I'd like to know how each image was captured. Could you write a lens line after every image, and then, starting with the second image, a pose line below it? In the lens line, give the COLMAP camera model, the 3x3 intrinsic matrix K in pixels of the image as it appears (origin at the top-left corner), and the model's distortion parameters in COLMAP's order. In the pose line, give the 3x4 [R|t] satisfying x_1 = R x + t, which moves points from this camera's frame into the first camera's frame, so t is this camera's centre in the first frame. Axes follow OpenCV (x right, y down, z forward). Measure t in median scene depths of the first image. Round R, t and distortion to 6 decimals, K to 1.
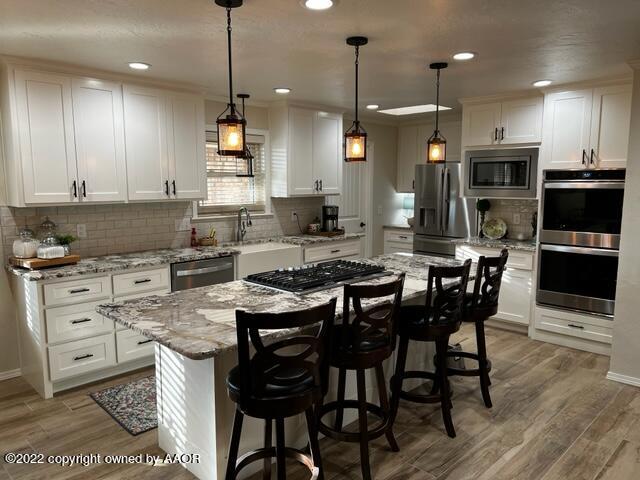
lens RADIAL K [[484.3, 0, 320.0], [0, 484.3, 240.0], [0, 0, 1]] dist [0.081965, -0.128820]
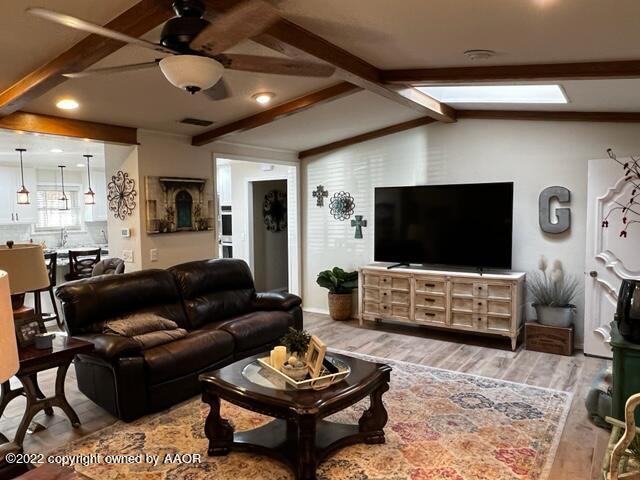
lens RADIAL K [[473.4, 0, 320.0], [0, 473.4, 240.0], [0, 0, 1]] dist [-0.002247, -0.002214]
pose [[0.982334, -0.022811, 0.185738, 0.584612], [0.033046, 0.998090, -0.052195, 0.133483], [-0.184193, 0.057411, 0.981212, -1.155072]]
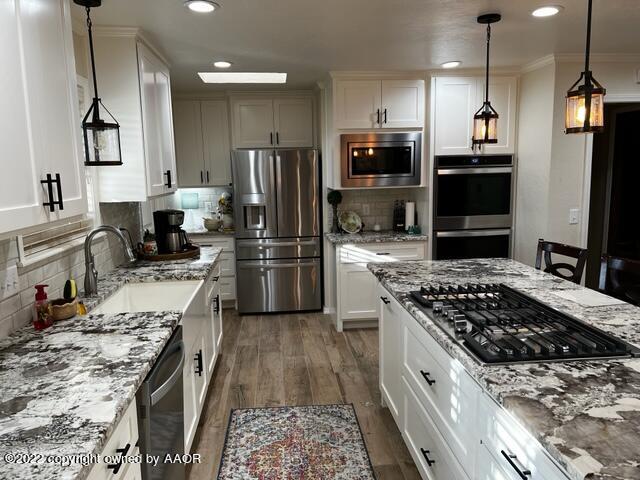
lens RADIAL K [[484.3, 0, 320.0], [0, 484.3, 240.0], [0, 0, 1]] dist [0.081965, -0.128820]
pose [[0.646192, -0.123708, 0.753082, -0.527177], [0.113782, 0.991363, 0.065218, -0.079310], [-0.754645, 0.043544, 0.654686, 0.648150]]
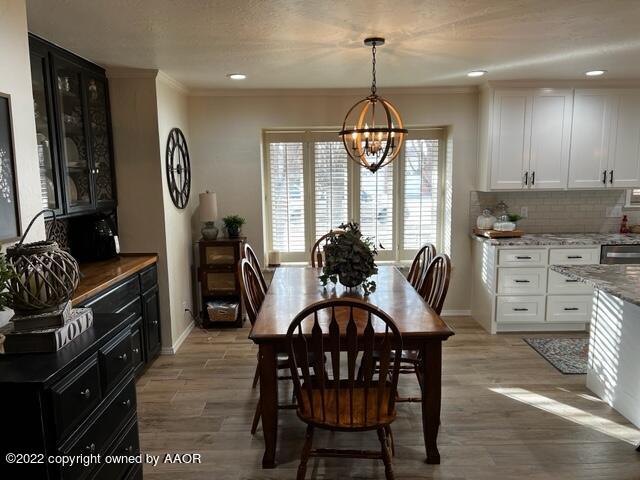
lens RADIAL K [[476.7, 0, 320.0], [0, 476.7, 240.0], [0, 0, 1]] dist [0.004083, 0.007853]
pose [[0.706363, 0.092620, -0.701765, 0.006370], [-0.076404, 0.995587, 0.054495, 0.028217], [0.703715, 0.015124, 0.710322, -0.251640]]
